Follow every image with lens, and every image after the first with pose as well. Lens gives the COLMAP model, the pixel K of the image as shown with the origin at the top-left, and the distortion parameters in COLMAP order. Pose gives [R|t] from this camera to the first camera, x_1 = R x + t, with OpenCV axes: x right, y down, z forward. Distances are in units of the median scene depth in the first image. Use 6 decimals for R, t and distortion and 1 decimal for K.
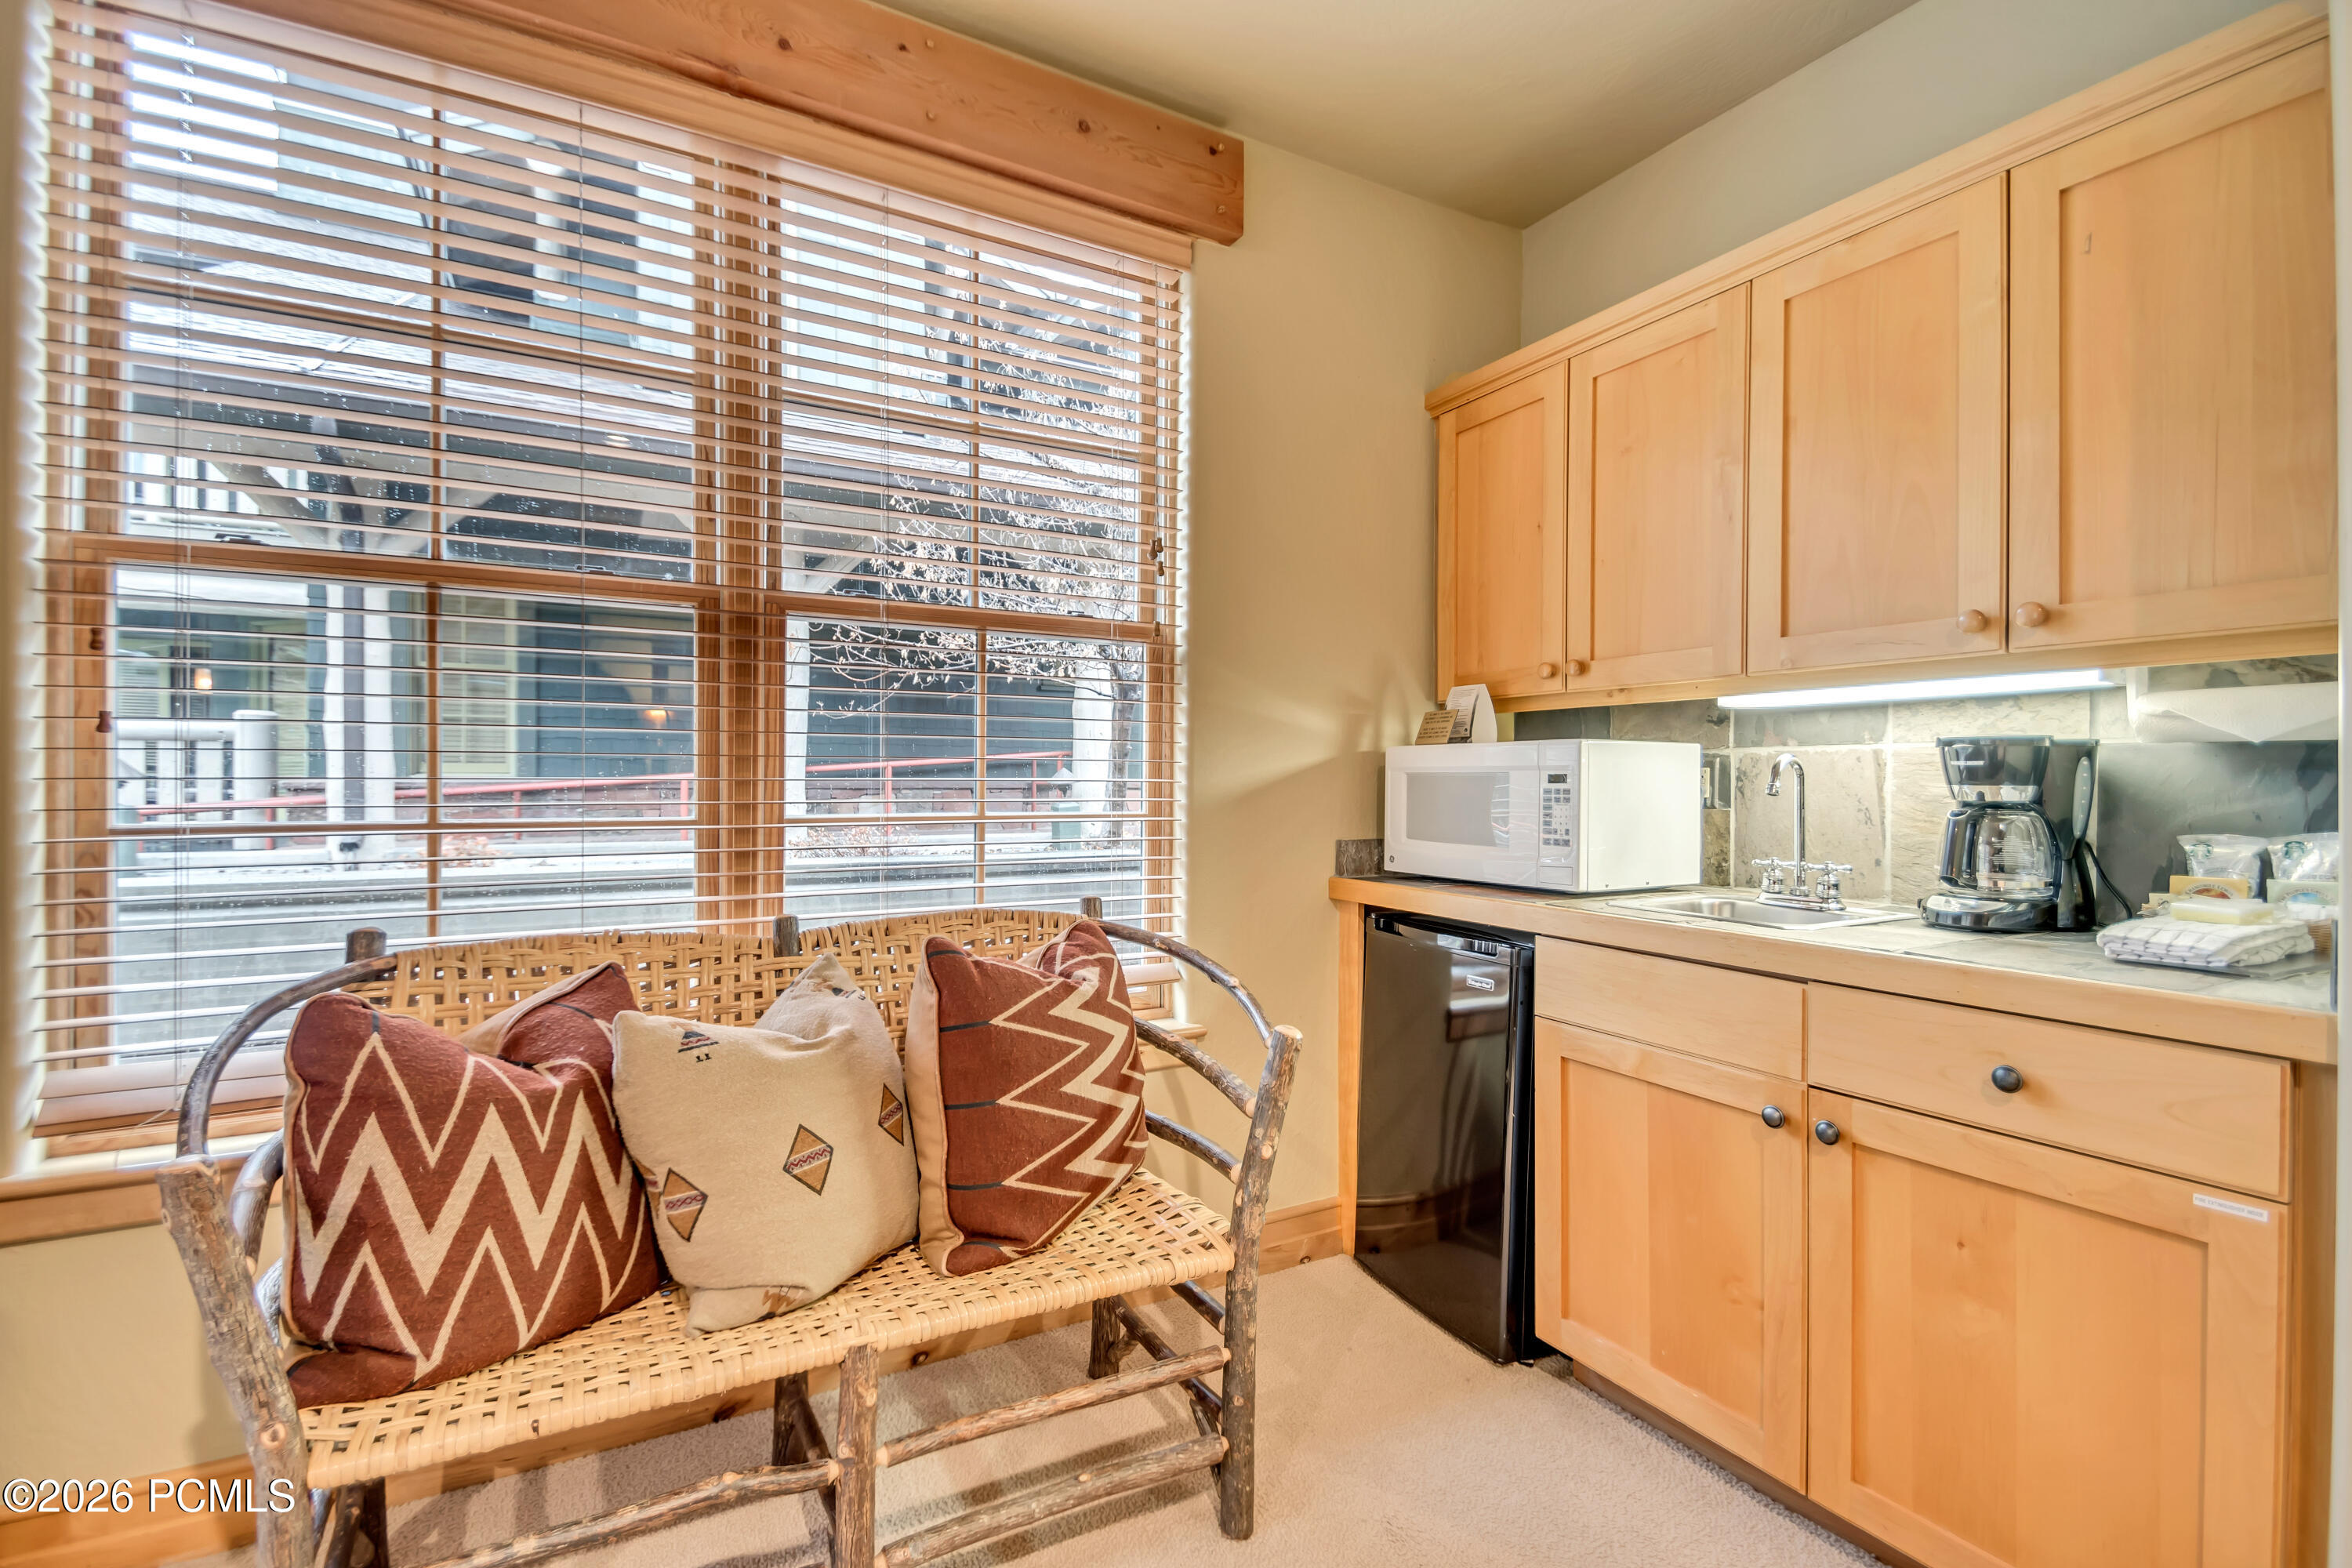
lens RADIAL K [[1035.9, 0, 1173.3], [0, 1035.9, 781.1], [0, 0, 1]] dist [0.021155, -0.013201]
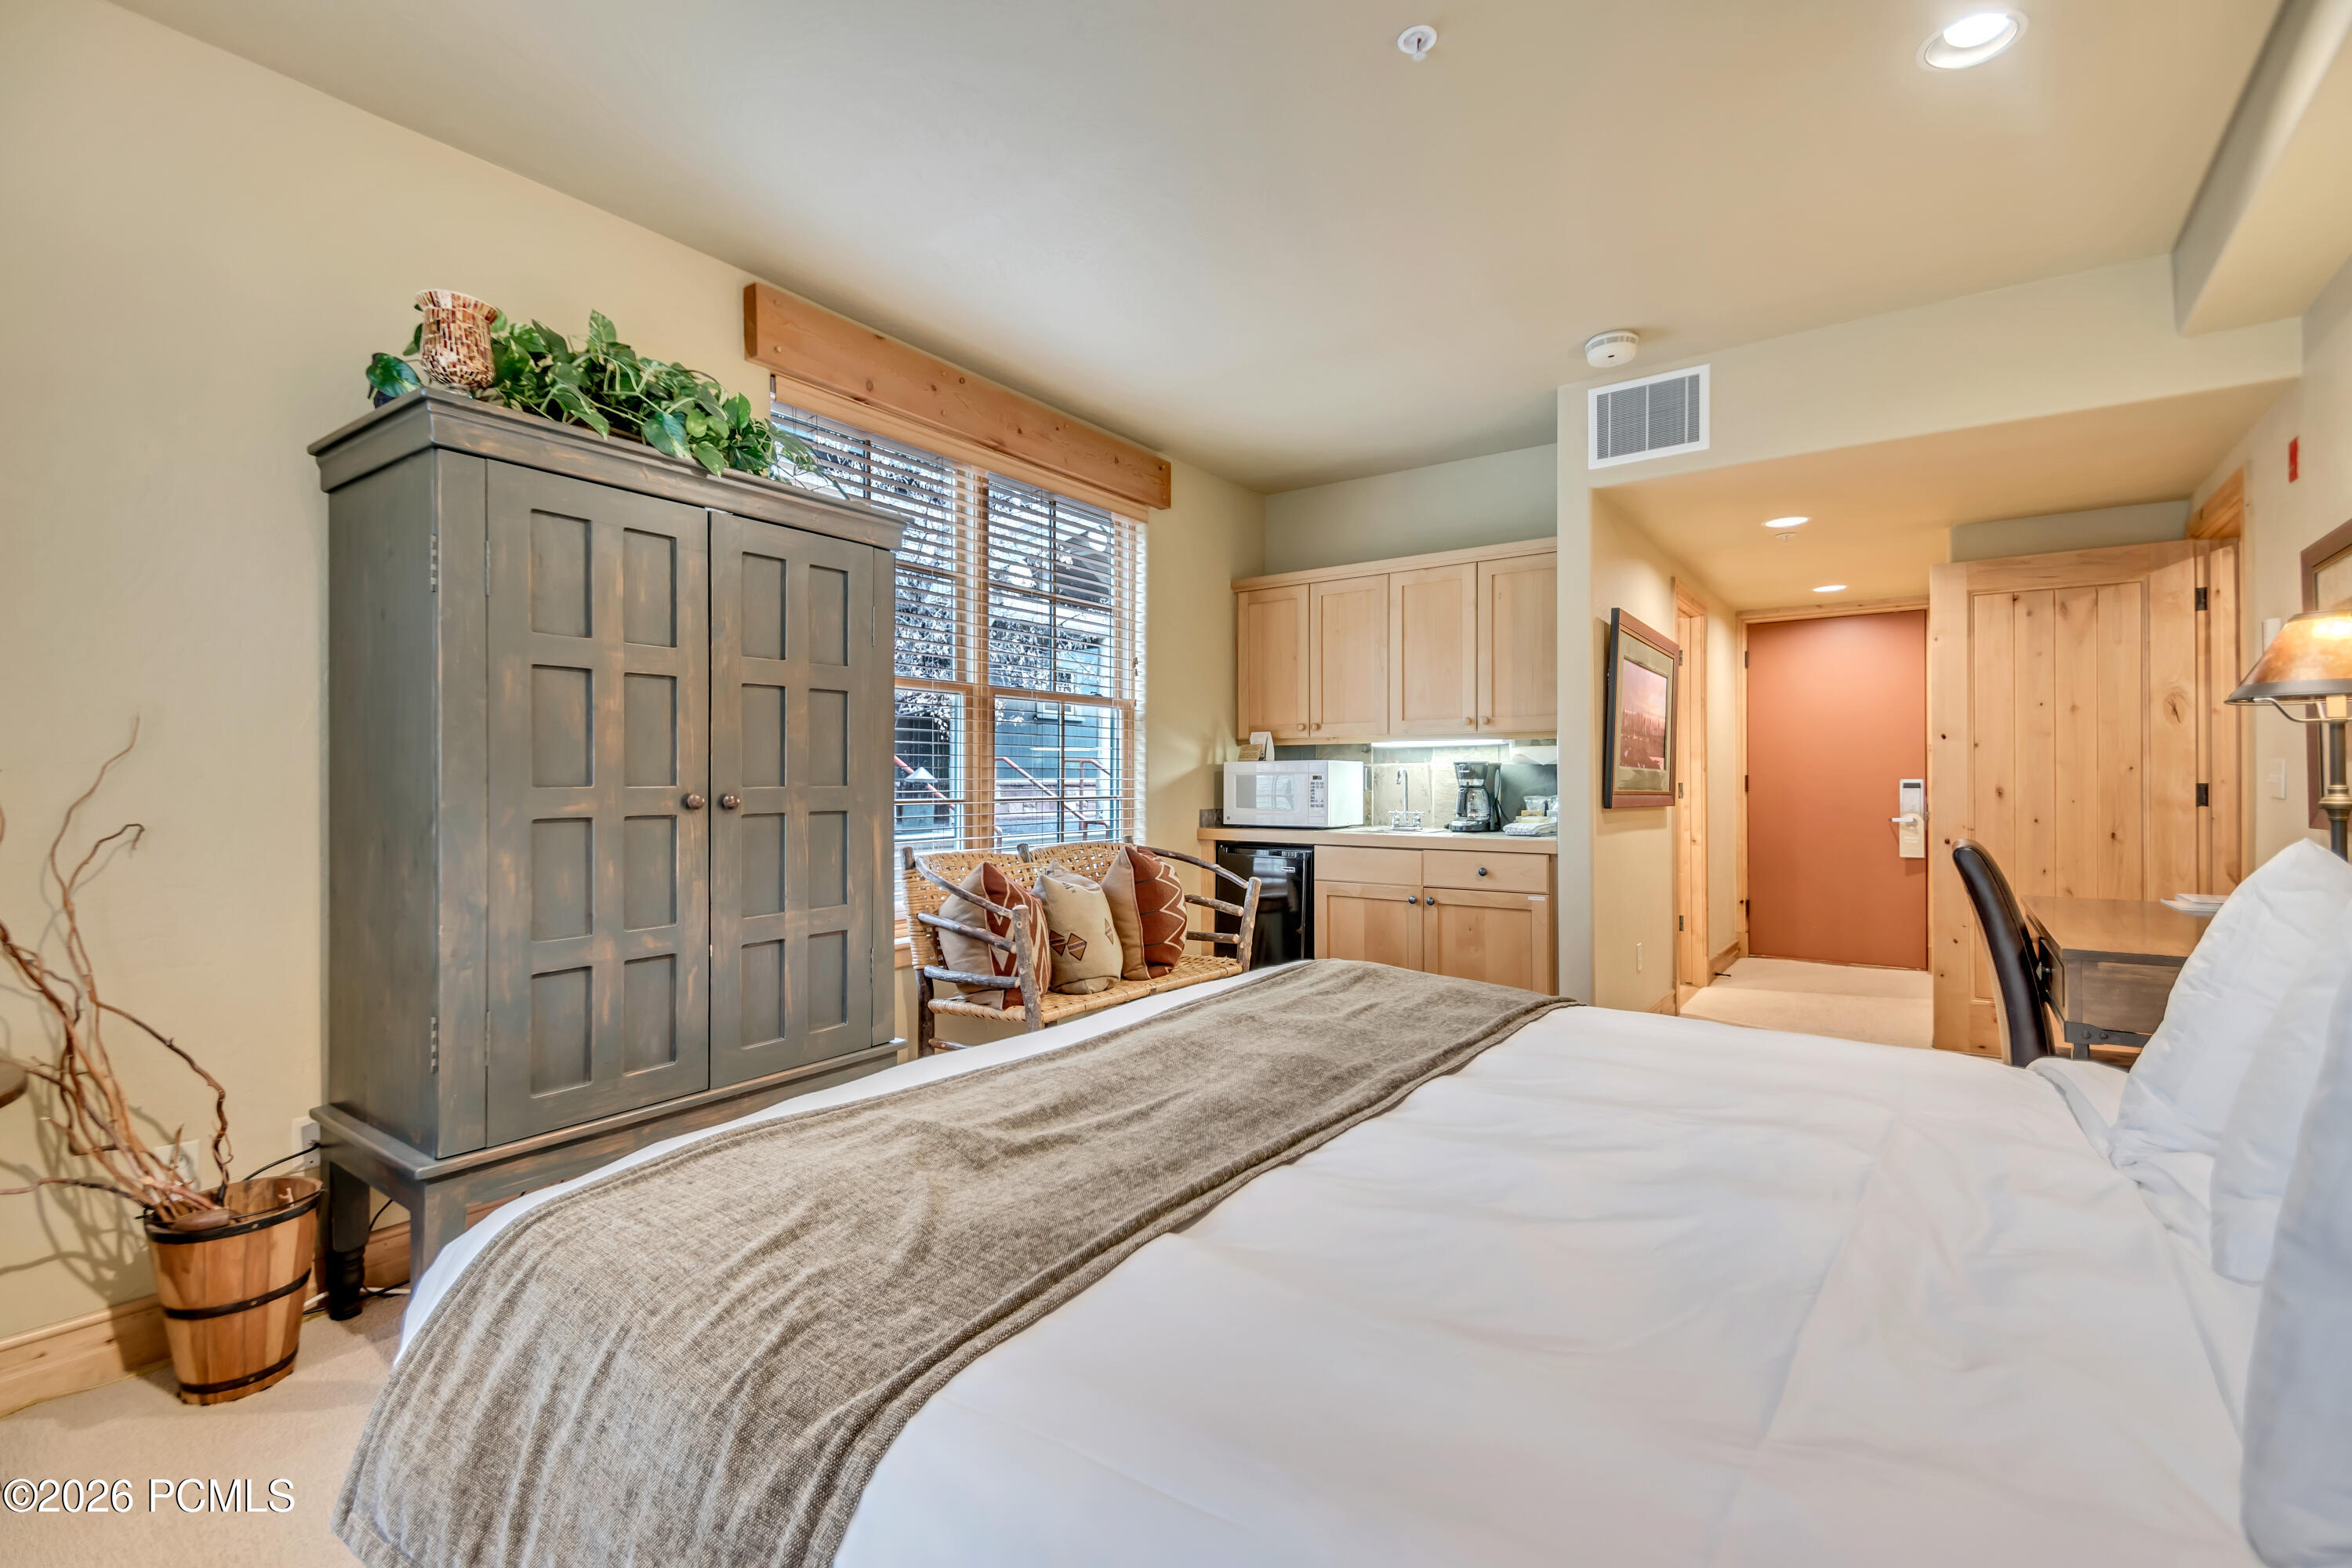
lens RADIAL K [[1035.9, 0, 1169.5], [0, 1035.9, 782.8], [0, 0, 1]] dist [0.021155, -0.013201]
pose [[0.904747, -0.005964, 0.425908, -0.985827], [0.004693, 0.999981, 0.004034, -0.002046], [-0.425924, -0.001651, 0.904758, -1.016392]]
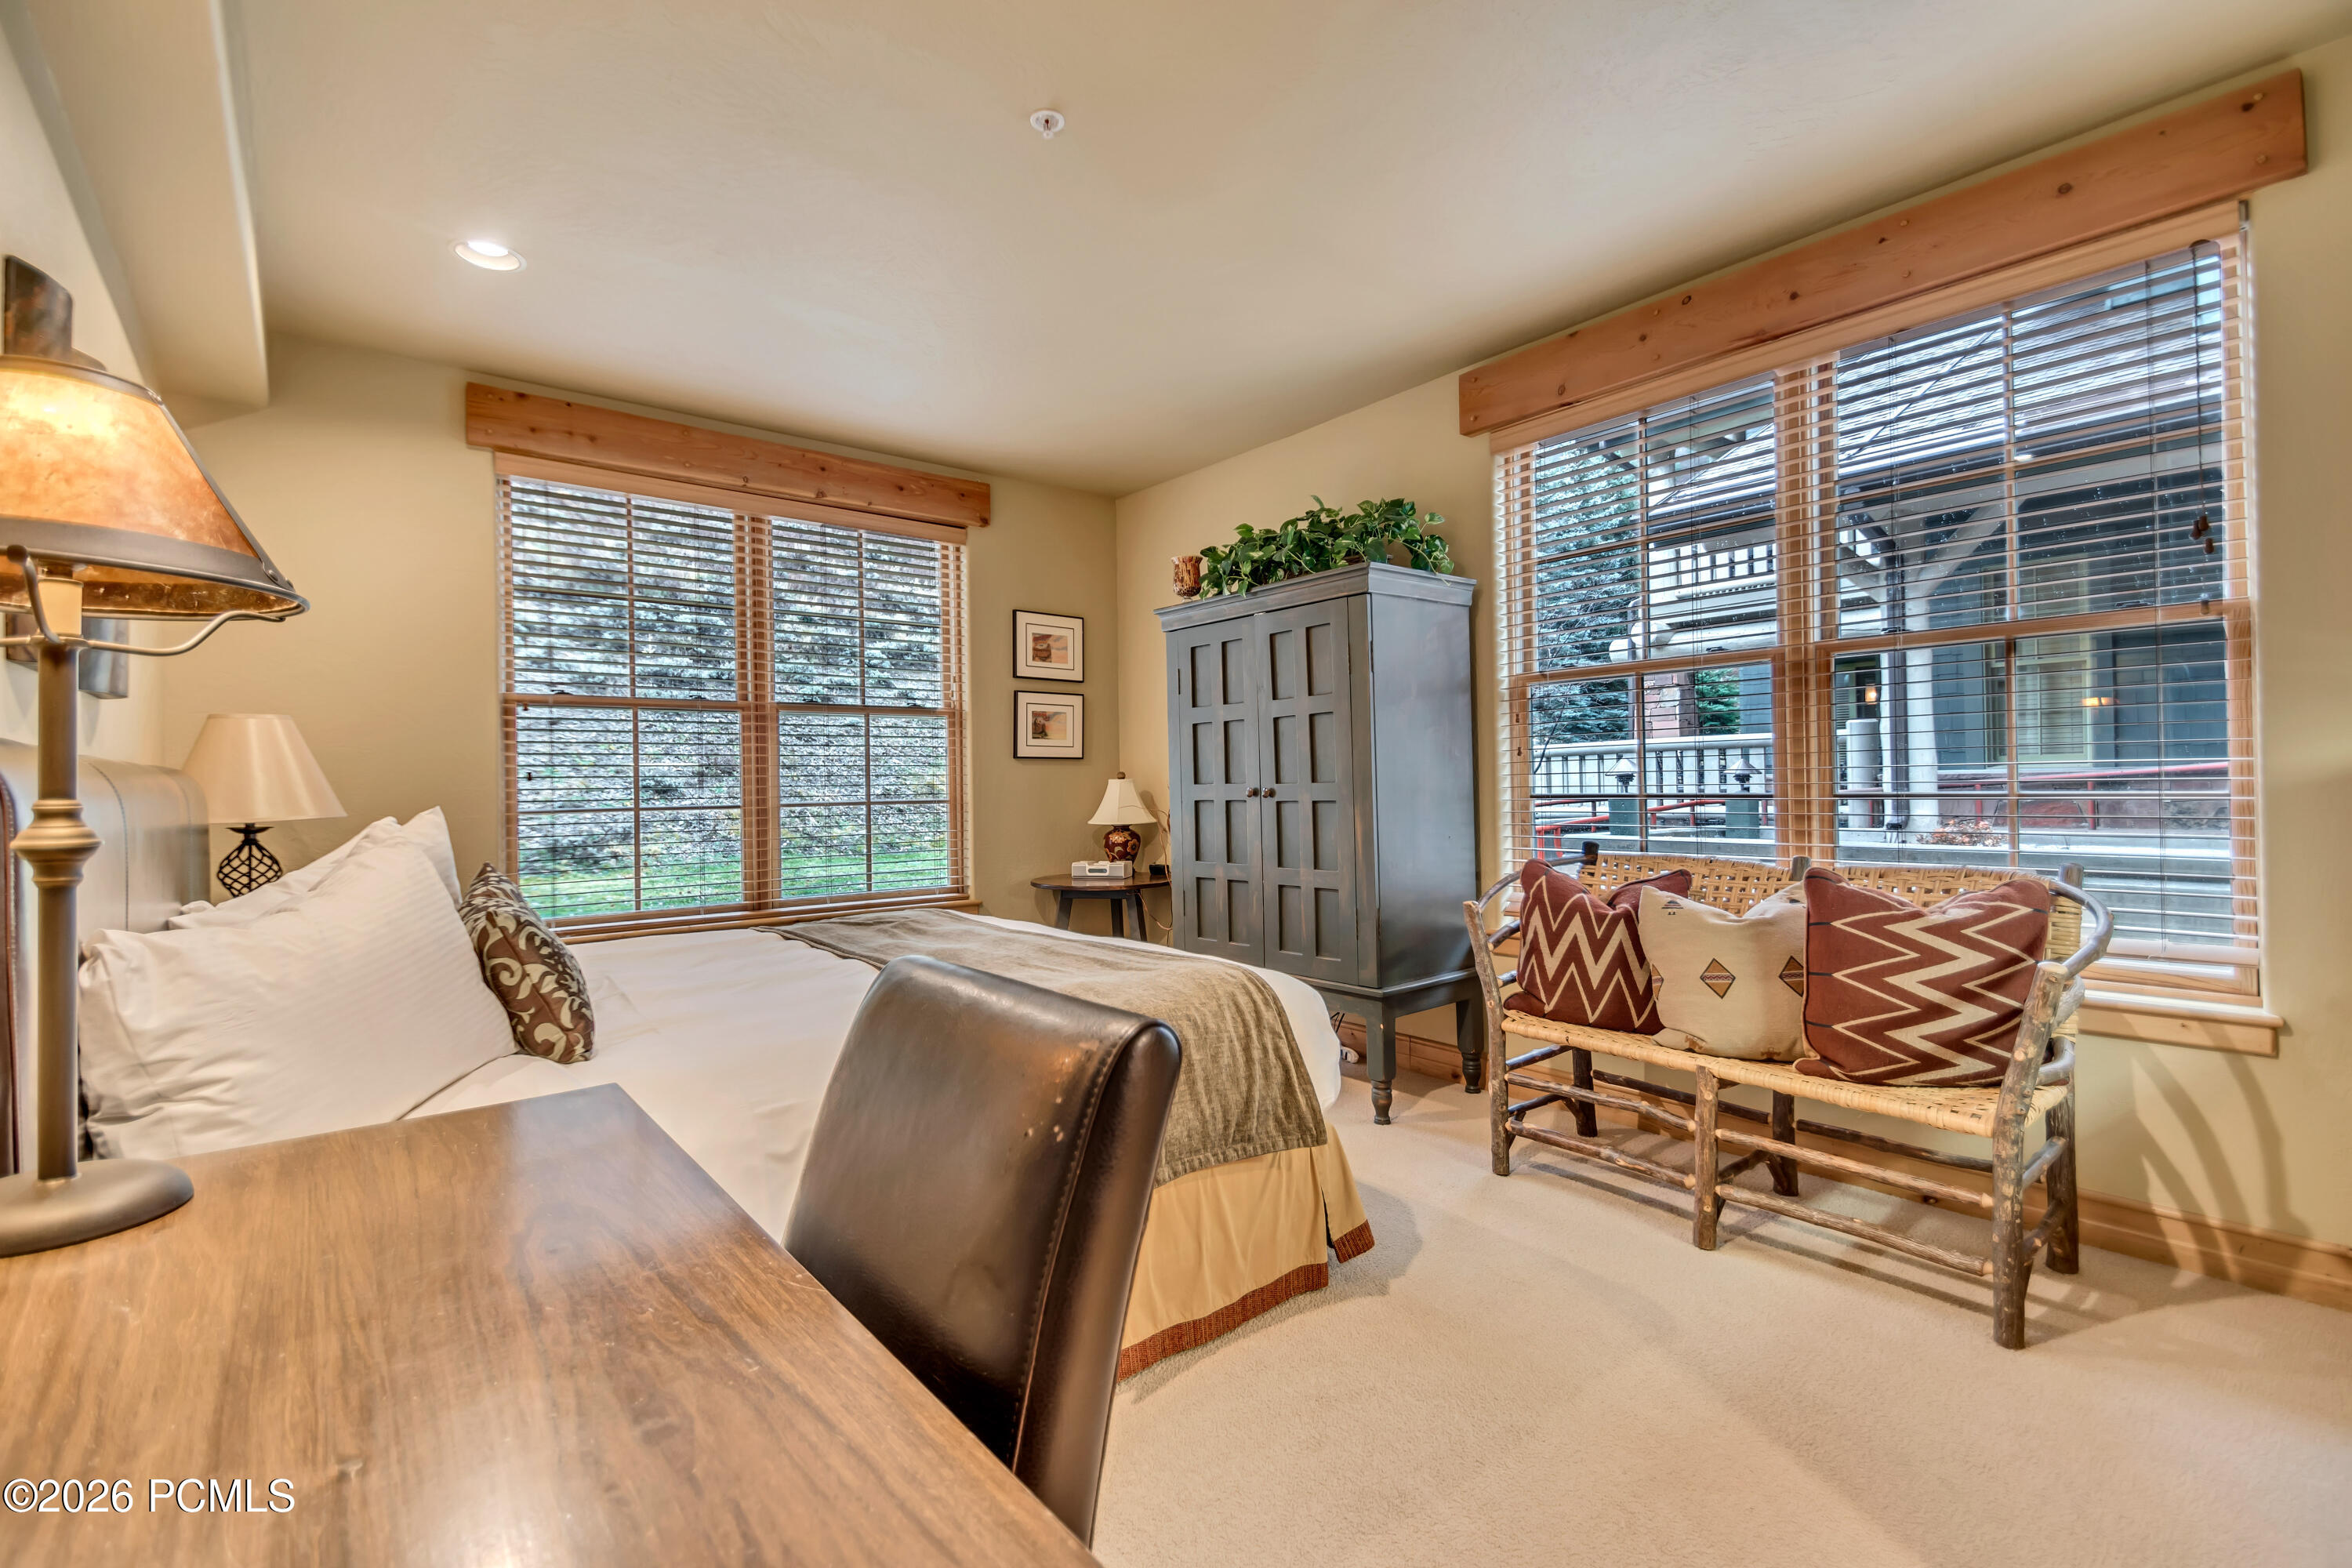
lens RADIAL K [[1035.9, 0, 1168.6], [0, 1035.9, 780.8], [0, 0, 1]] dist [0.021155, -0.013201]
pose [[0.176123, -0.009513, -0.984322, 0.978904], [0.015378, 0.999858, -0.006912, 0.013323], [0.984248, -0.013920, 0.176244, -0.198639]]
